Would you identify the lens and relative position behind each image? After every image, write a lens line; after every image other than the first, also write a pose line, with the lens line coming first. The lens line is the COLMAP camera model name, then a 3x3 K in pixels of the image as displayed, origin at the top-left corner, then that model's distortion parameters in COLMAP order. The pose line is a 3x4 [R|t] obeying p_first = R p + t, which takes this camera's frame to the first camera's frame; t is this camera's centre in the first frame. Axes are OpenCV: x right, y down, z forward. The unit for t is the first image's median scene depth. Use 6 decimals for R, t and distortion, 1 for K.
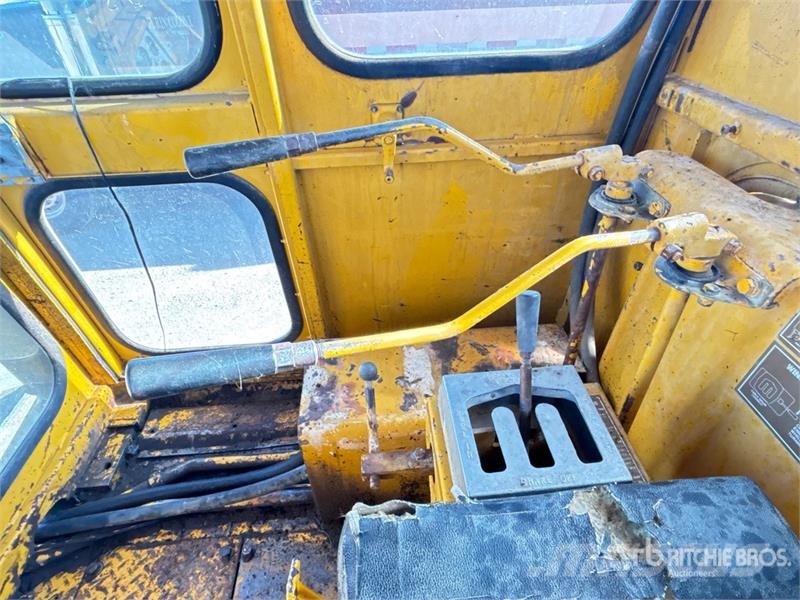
lens RADIAL K [[440.7, 0, 400.0], [0, 440.7, 300.0], [0, 0, 1]] dist [0.002709, -0.003274]
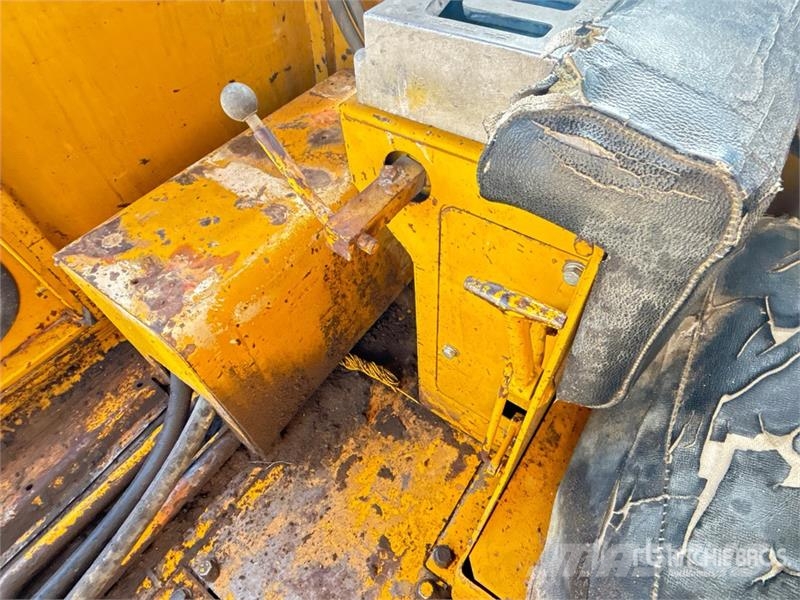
lens RADIAL K [[440.7, 0, 399.8], [0, 440.7, 299.5], [0, 0, 1]] dist [0.002709, -0.003274]
pose [[0.638745, -0.612576, 0.465570, -0.212921], [0.508626, 0.790197, 0.341889, 0.164683], [-0.577325, 0.018421, 0.816307, 0.271948]]
